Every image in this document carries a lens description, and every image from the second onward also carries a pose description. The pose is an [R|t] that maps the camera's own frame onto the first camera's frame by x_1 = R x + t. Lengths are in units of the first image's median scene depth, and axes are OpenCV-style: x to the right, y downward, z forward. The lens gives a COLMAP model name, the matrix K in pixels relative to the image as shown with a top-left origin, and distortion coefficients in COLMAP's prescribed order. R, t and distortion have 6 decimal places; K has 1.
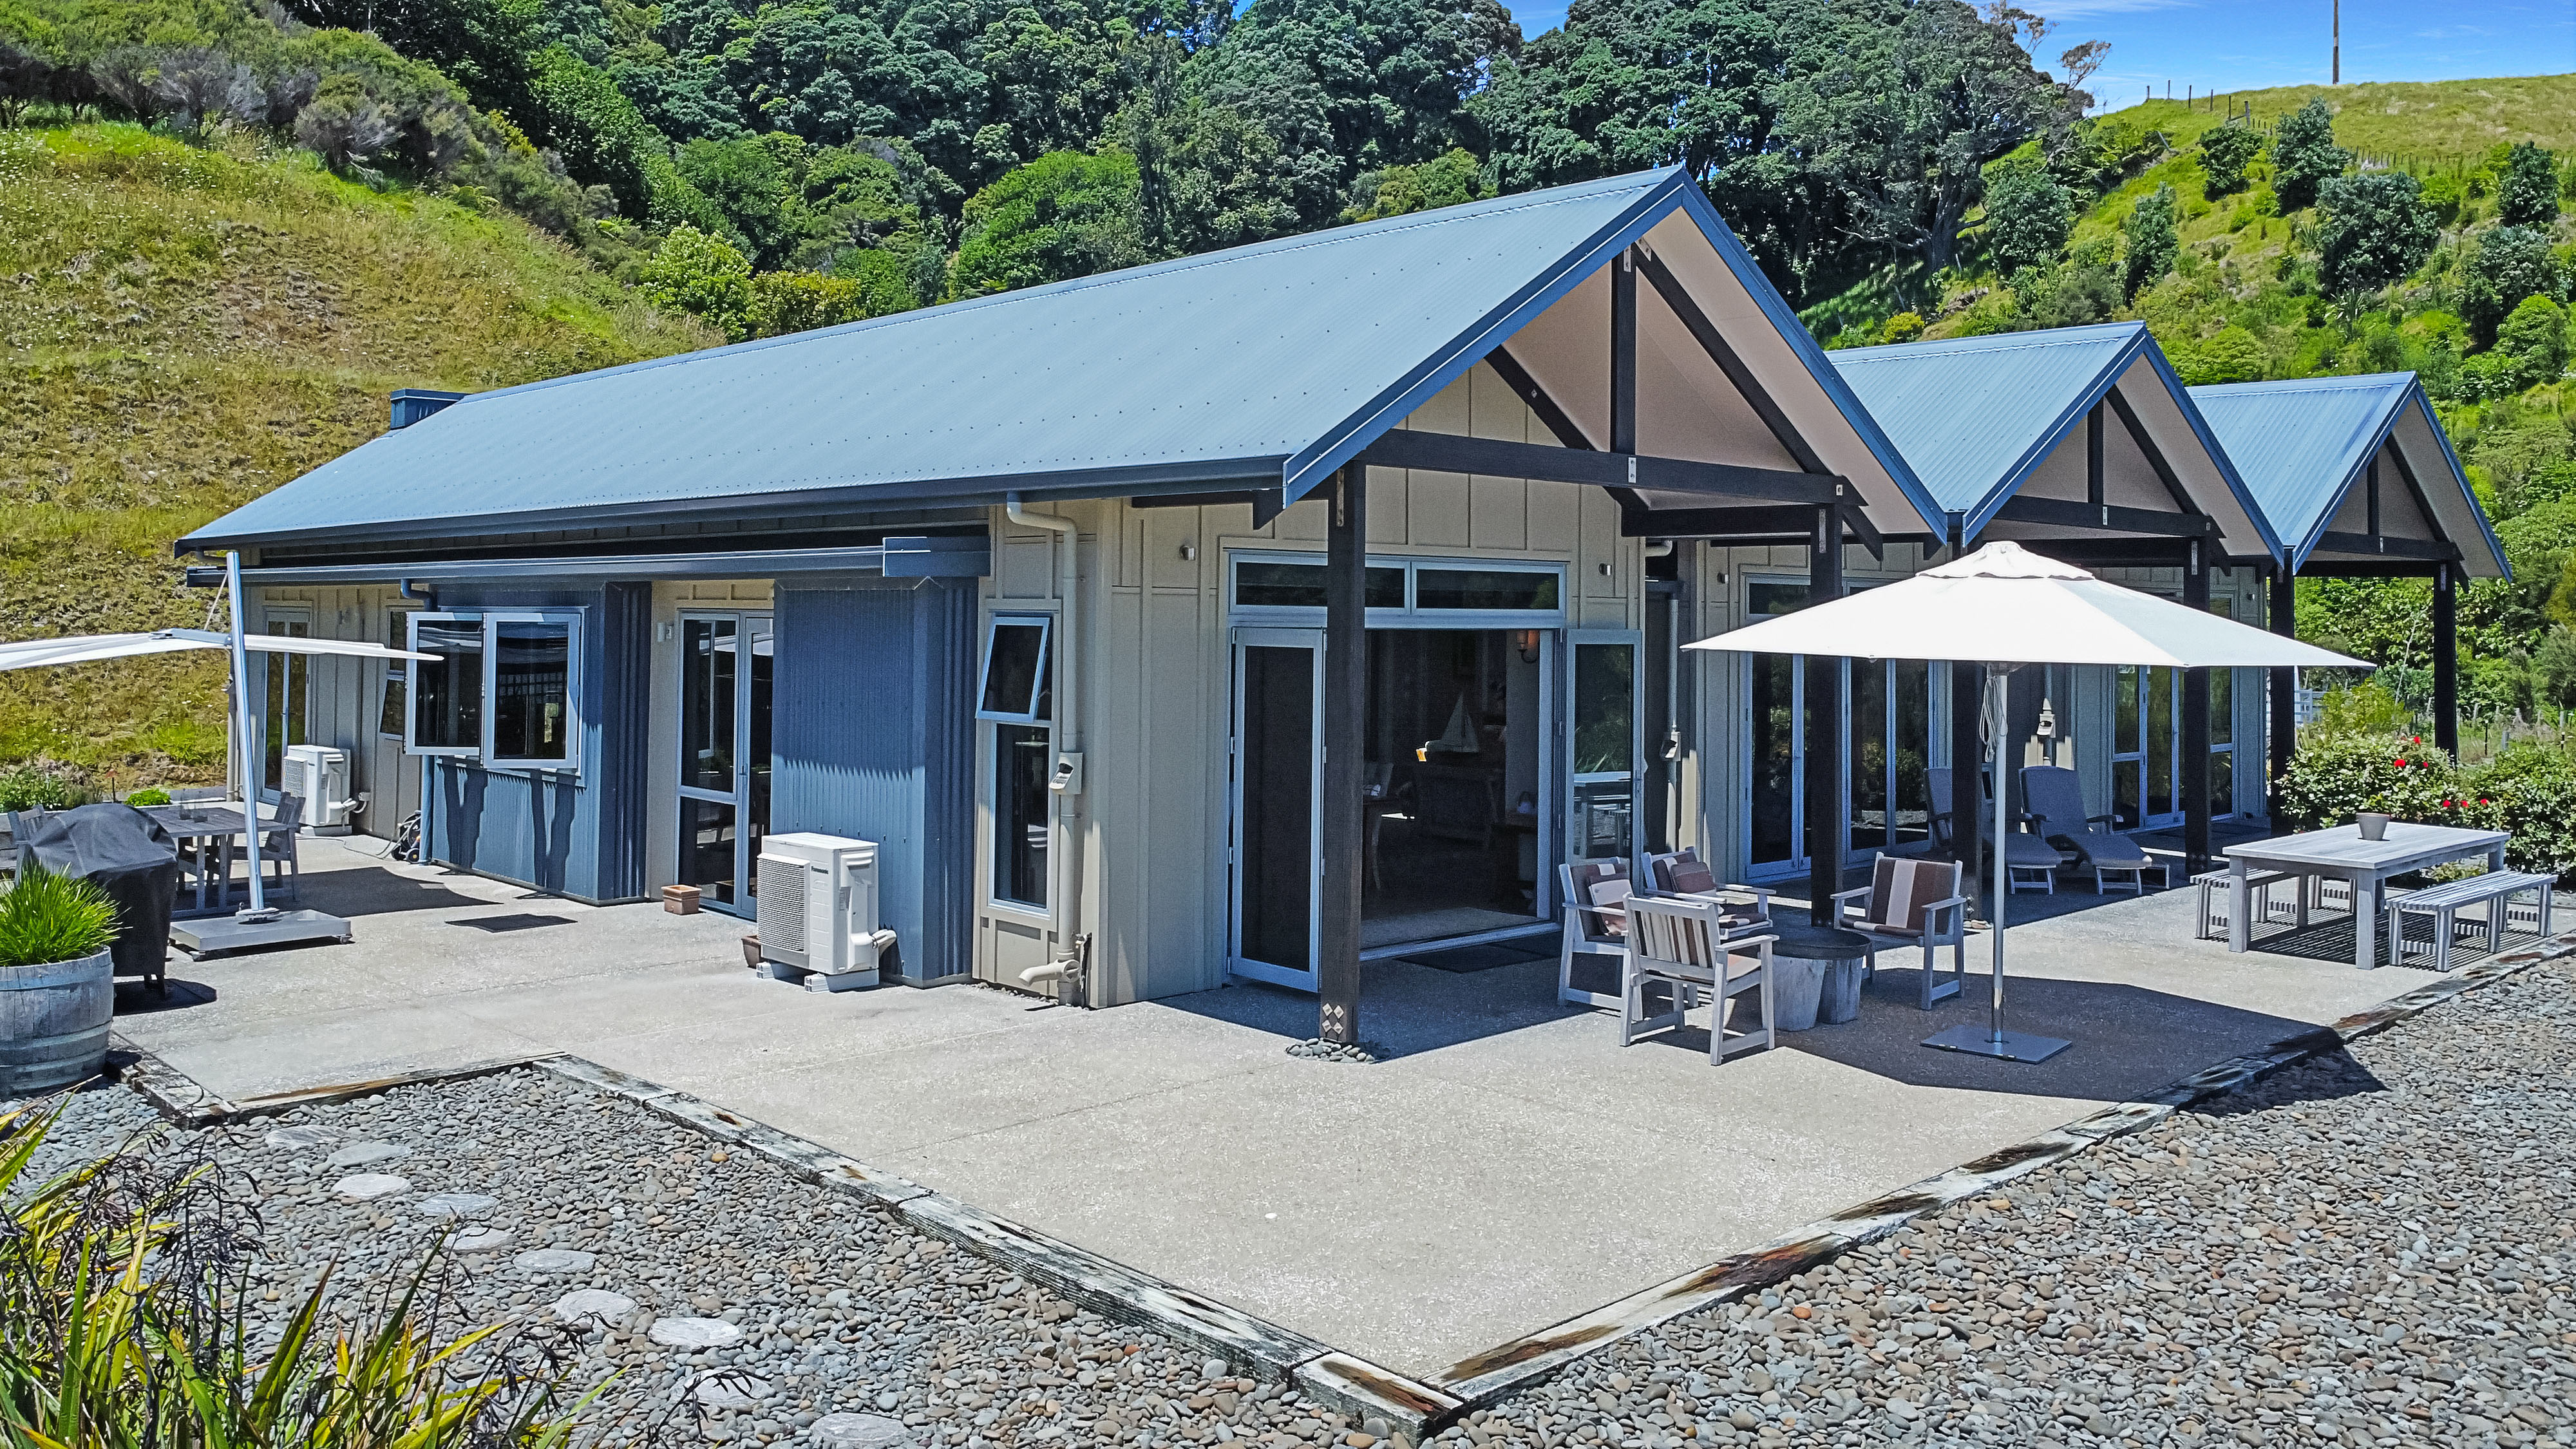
lens RADIAL K [[1958.3, 0, 1282.6], [0, 1958.3, 707.5], [0, 0, 1]] dist [0.001274, 0.010107]
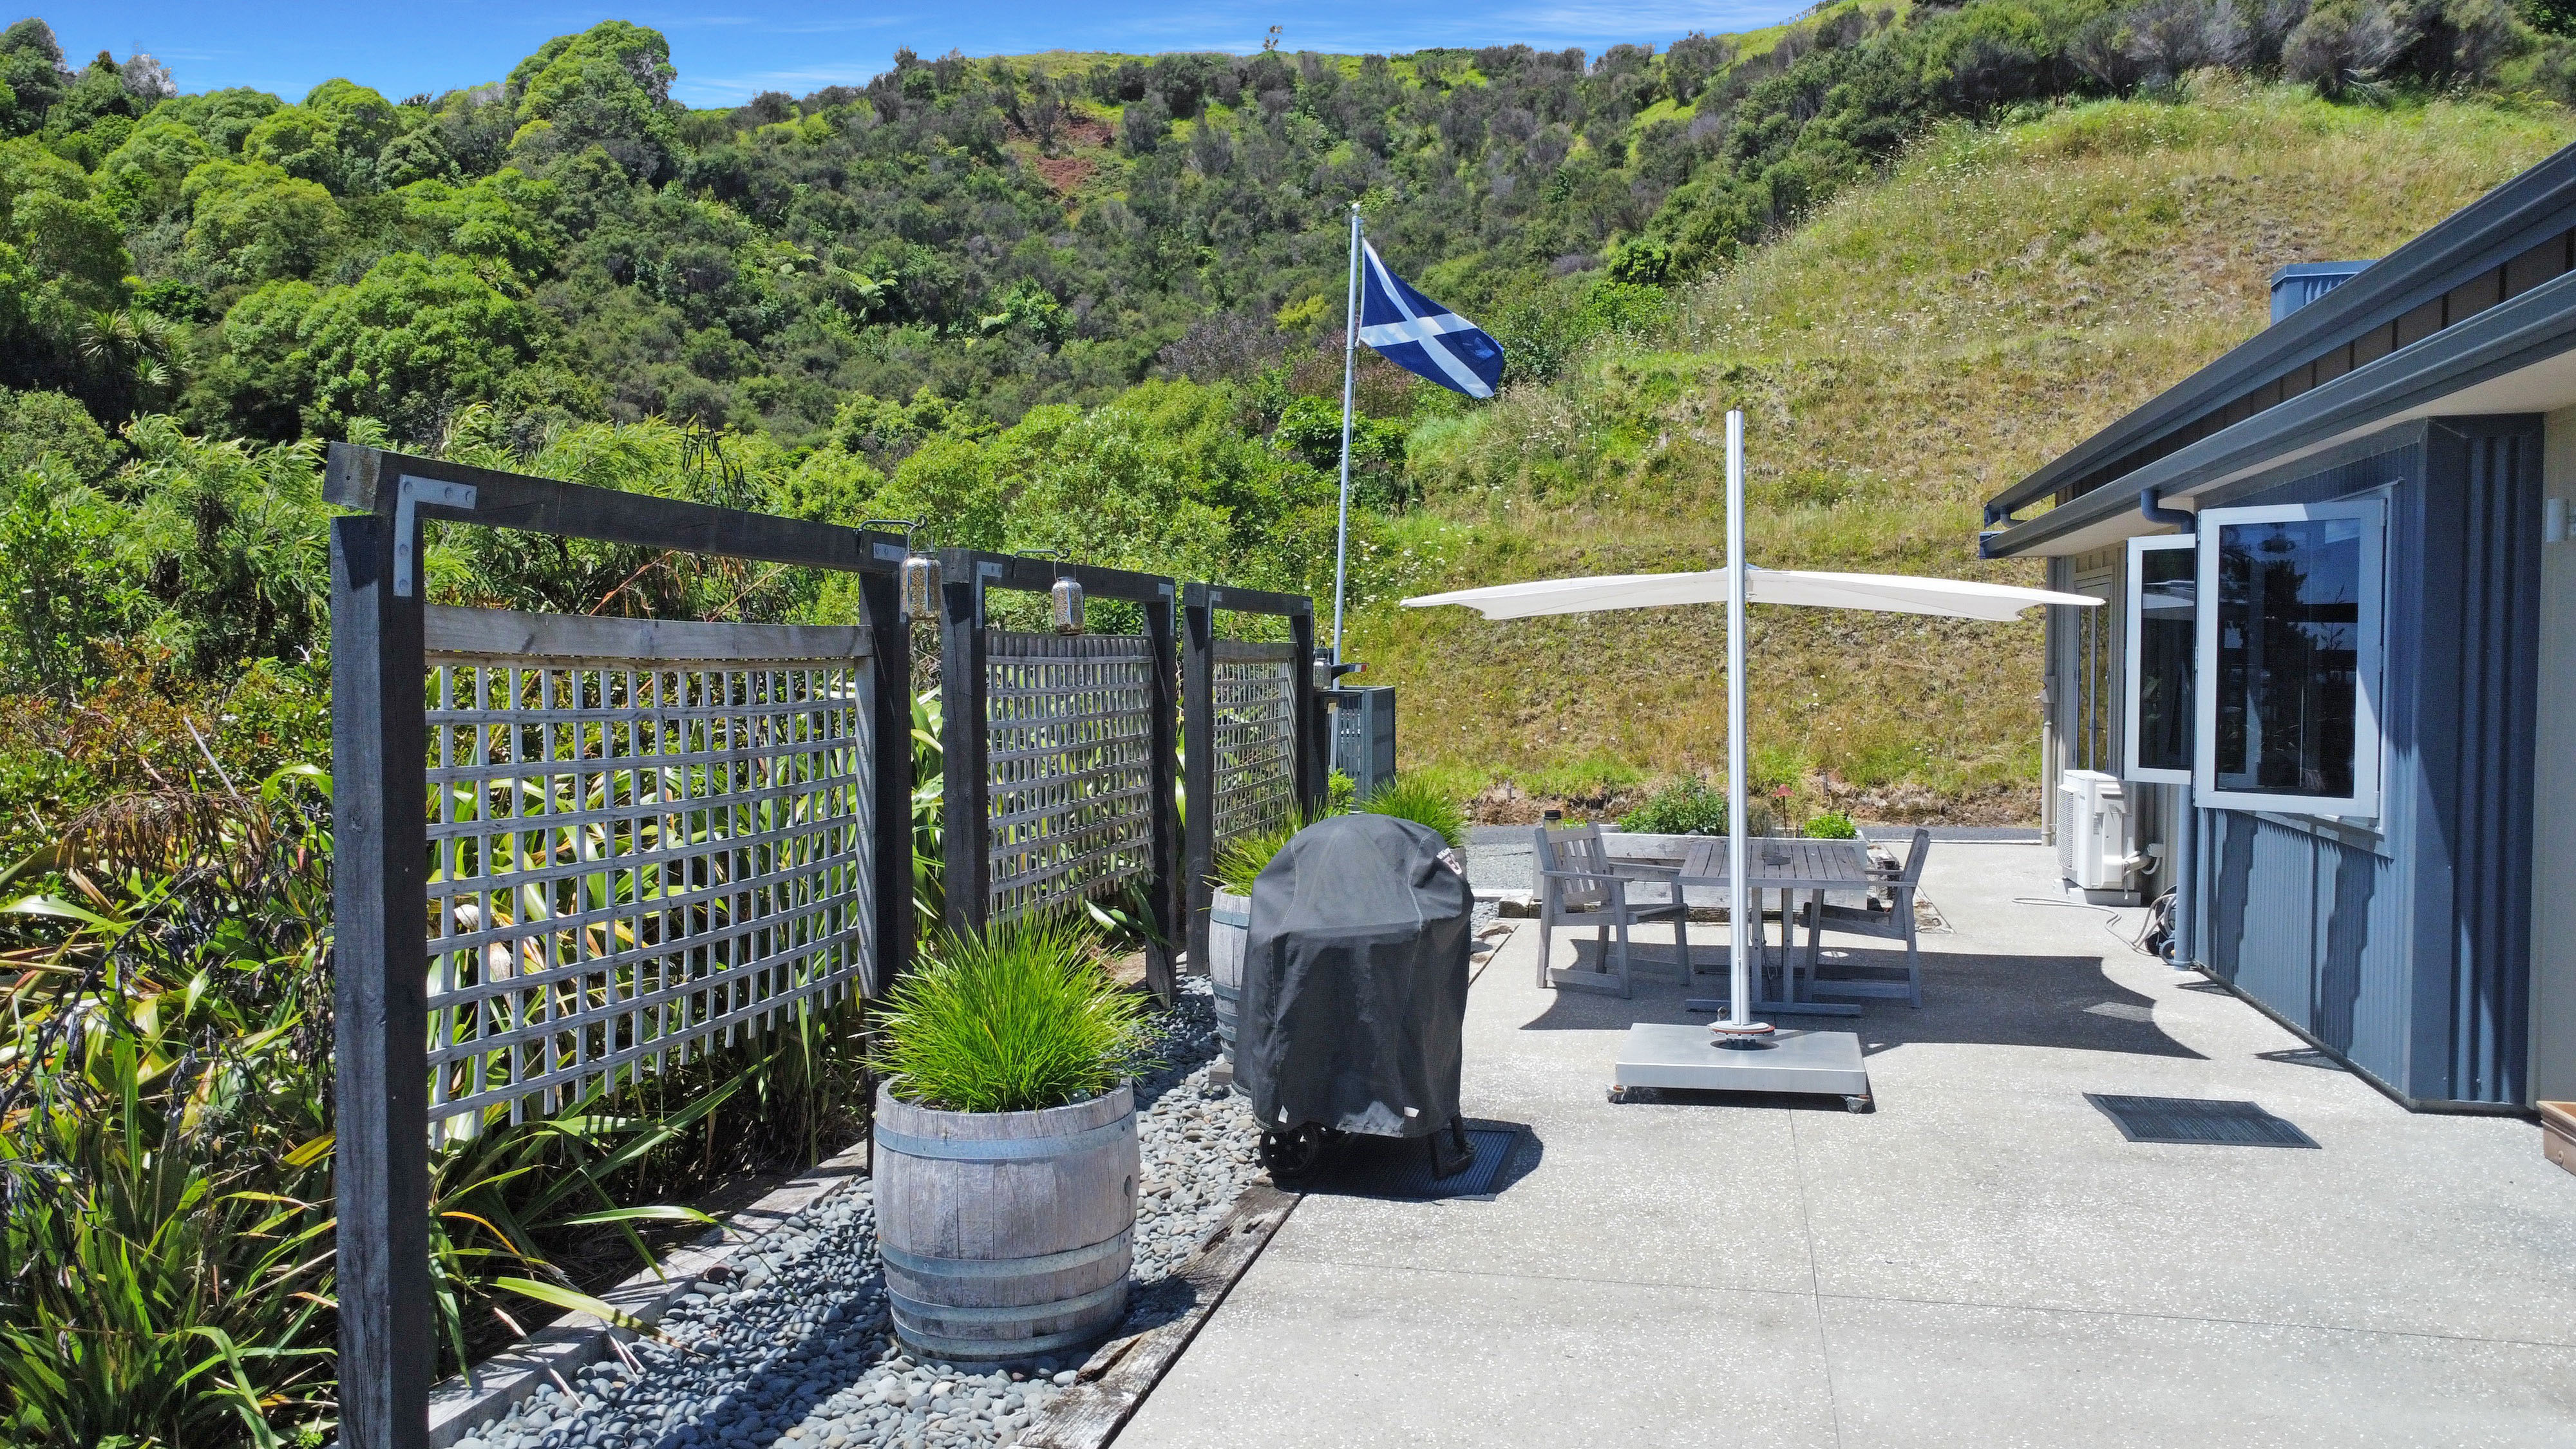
lens RADIAL K [[1958.3, 0, 1317.9], [0, 1958.3, 673.2], [0, 0, 1]] dist [0.001274, 0.010107]
pose [[0.563091, -0.001063, -0.826394, -0.083614], [-0.037346, 0.998945, -0.026731, 0.014473], [0.825551, 0.045915, 0.562457, 0.404738]]
